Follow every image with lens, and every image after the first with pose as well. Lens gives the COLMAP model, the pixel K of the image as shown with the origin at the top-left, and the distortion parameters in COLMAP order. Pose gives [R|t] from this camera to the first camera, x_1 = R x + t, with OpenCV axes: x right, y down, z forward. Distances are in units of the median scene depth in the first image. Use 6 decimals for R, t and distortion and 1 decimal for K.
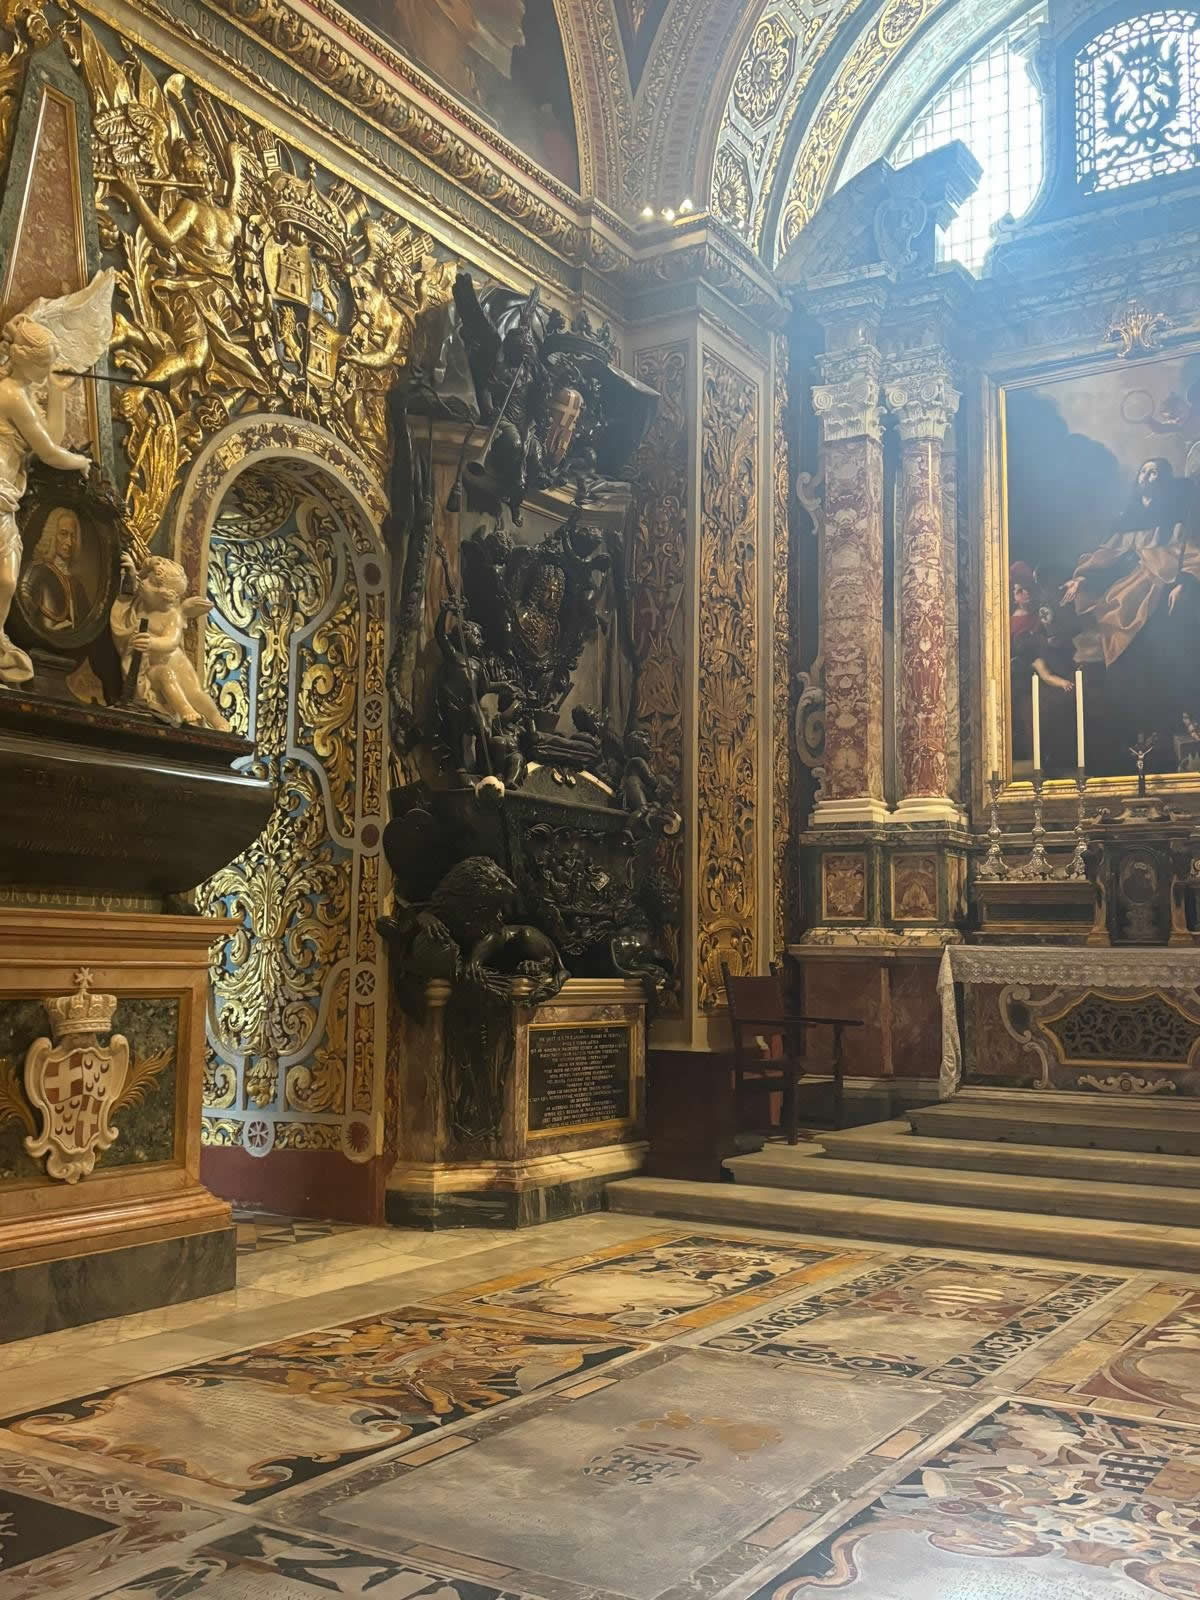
lens RADIAL K [[1526.8, 0, 592.5], [0, 1526.8, 817.1], [0, 0, 1]] dist [0.023518, 0.000000]
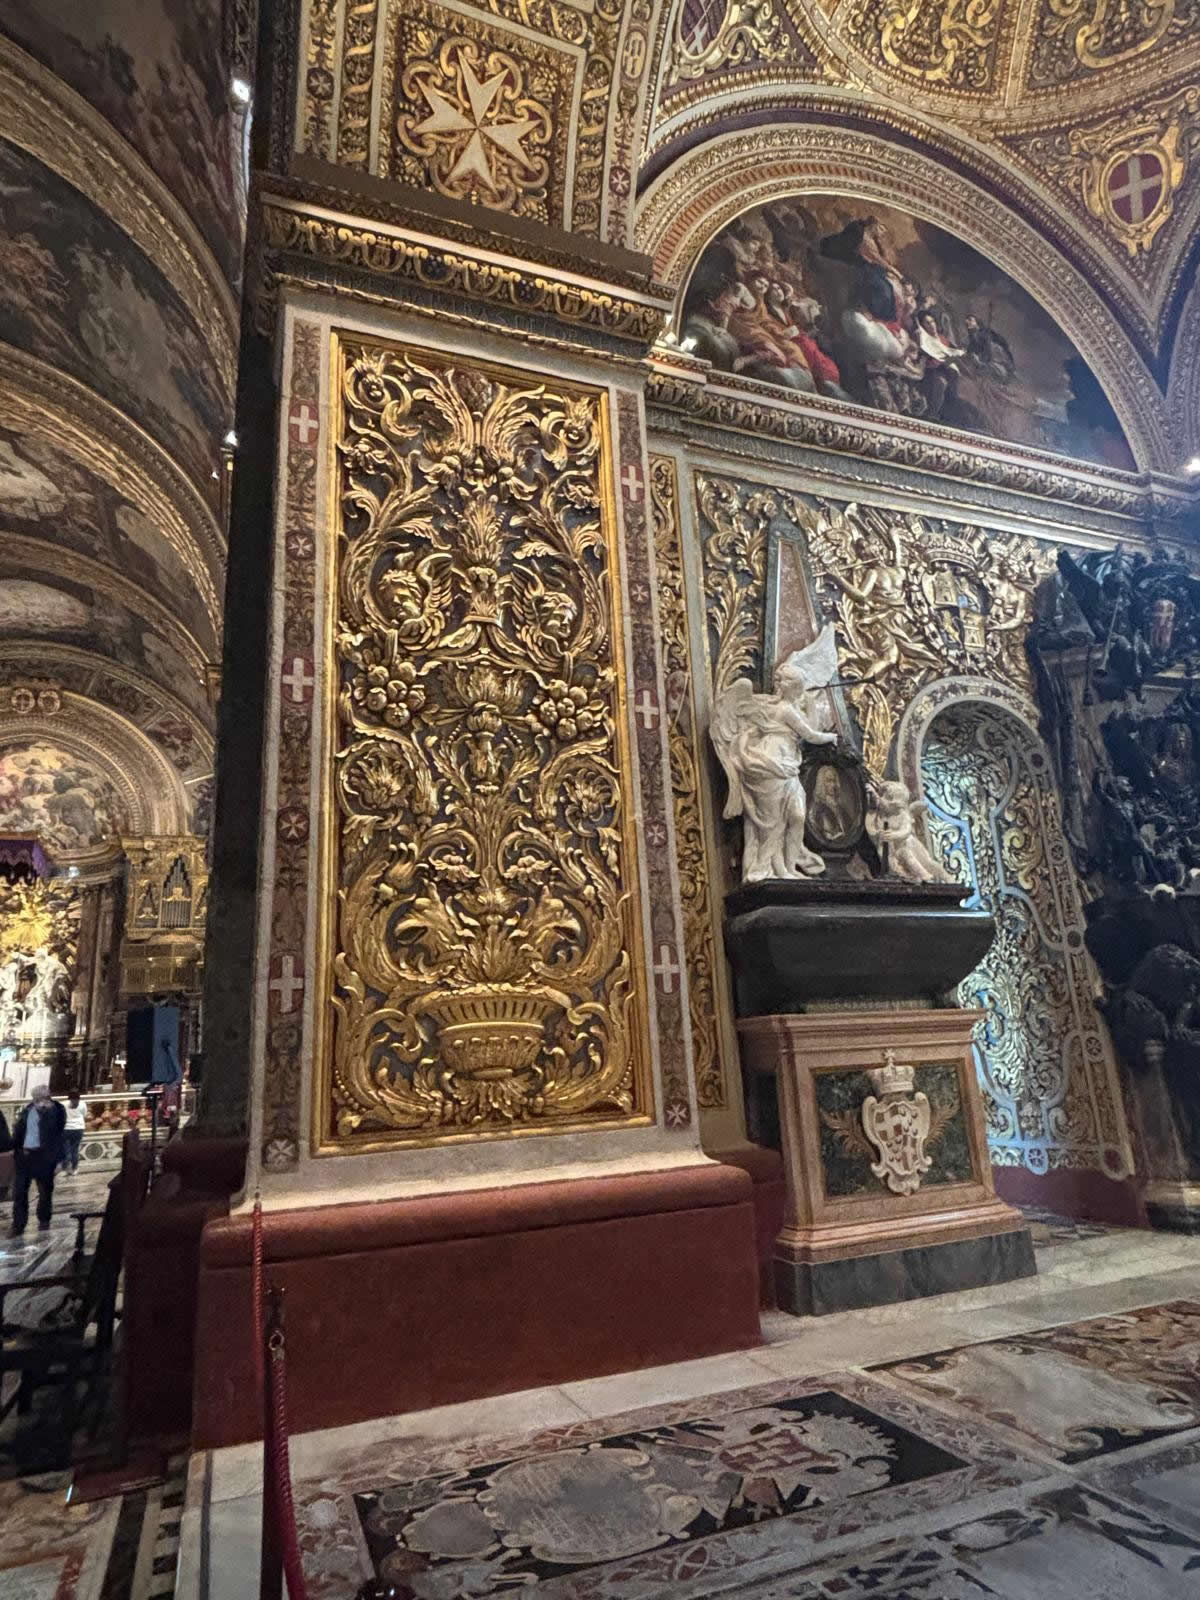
lens RADIAL K [[920.0, 0, 595.4], [0, 920.0, 808.1], [0, 0, 1]] dist [0.010284, -0.015323]
pose [[0.800589, -0.207992, -0.561958, 0.004043], [0.121048, 0.974627, -0.188279, 0.000502], [0.586861, 0.082710, 0.805453, 0.038730]]
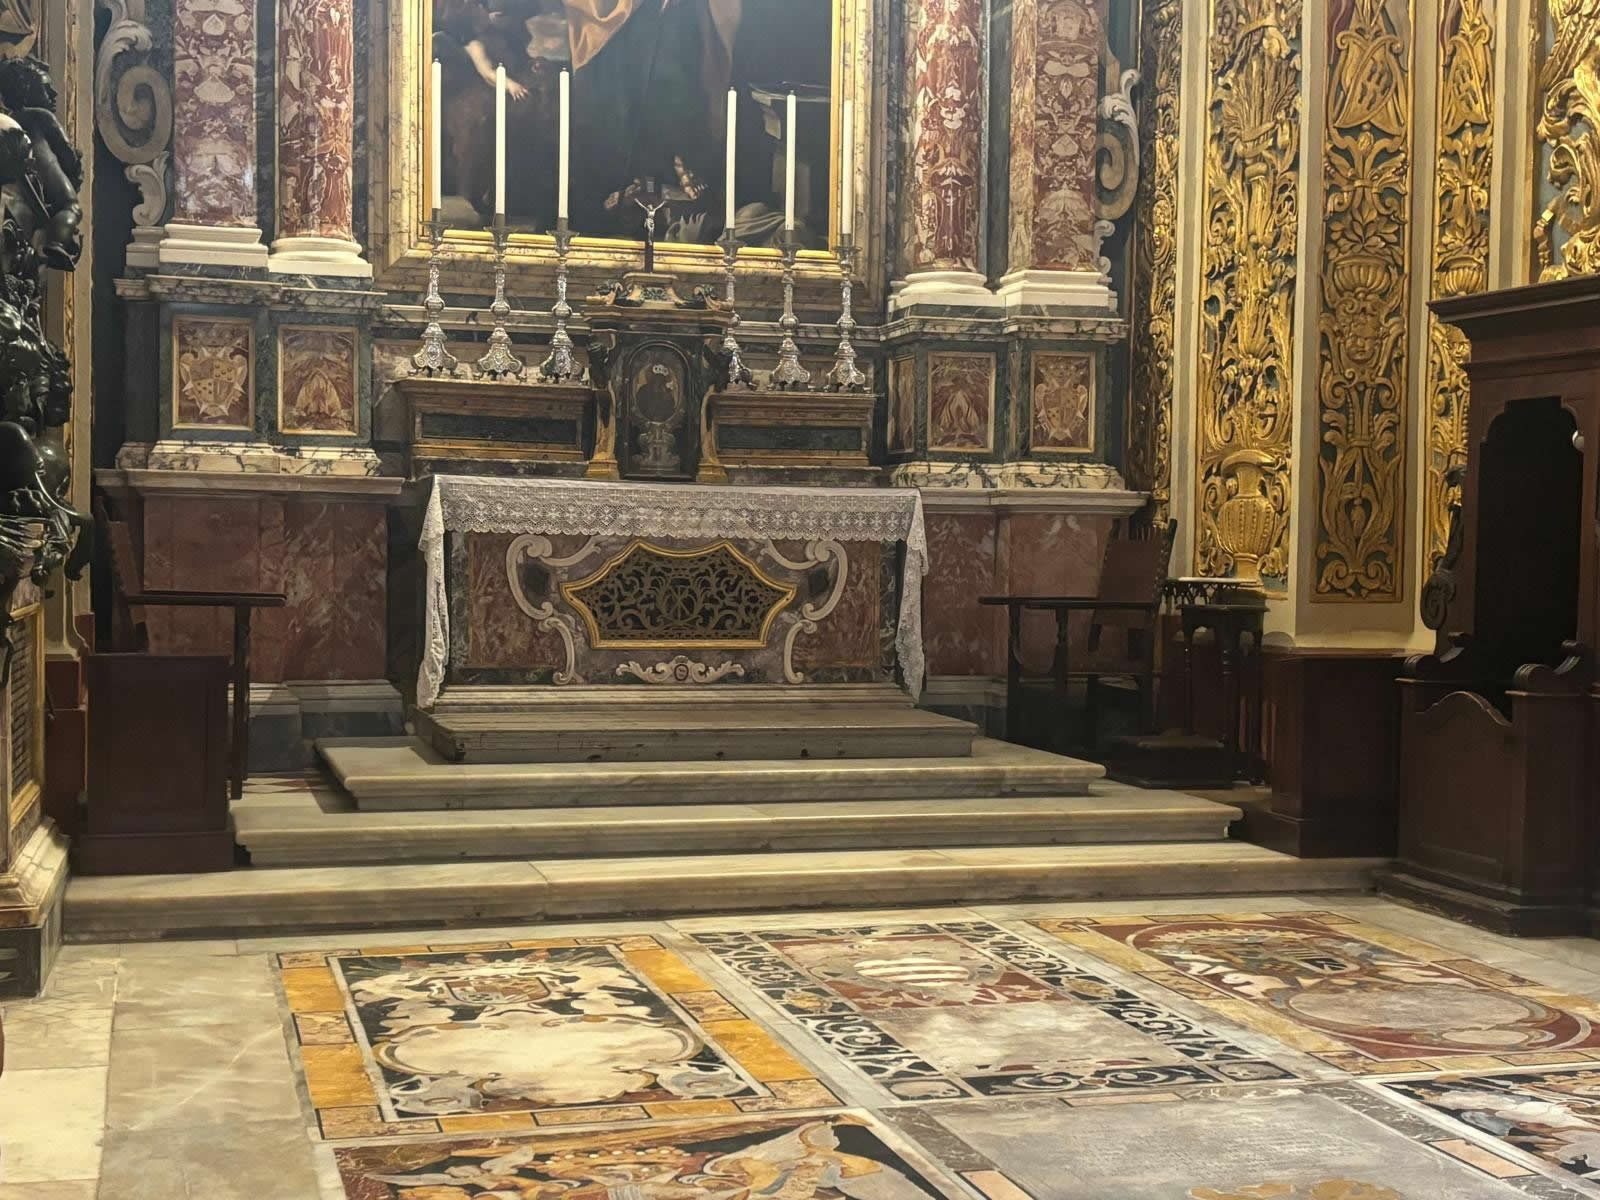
lens RADIAL K [[2181.8, 0, 815.6], [0, 2181.8, 578.8], [0, 0, 1]] dist [0.100681, 0.000000]
pose [[0.667592, -0.013645, 0.744403, -0.402317], [-0.079648, 0.992785, 0.089628, 0.036524], [-0.740255, -0.119125, 0.661689, 0.300212]]
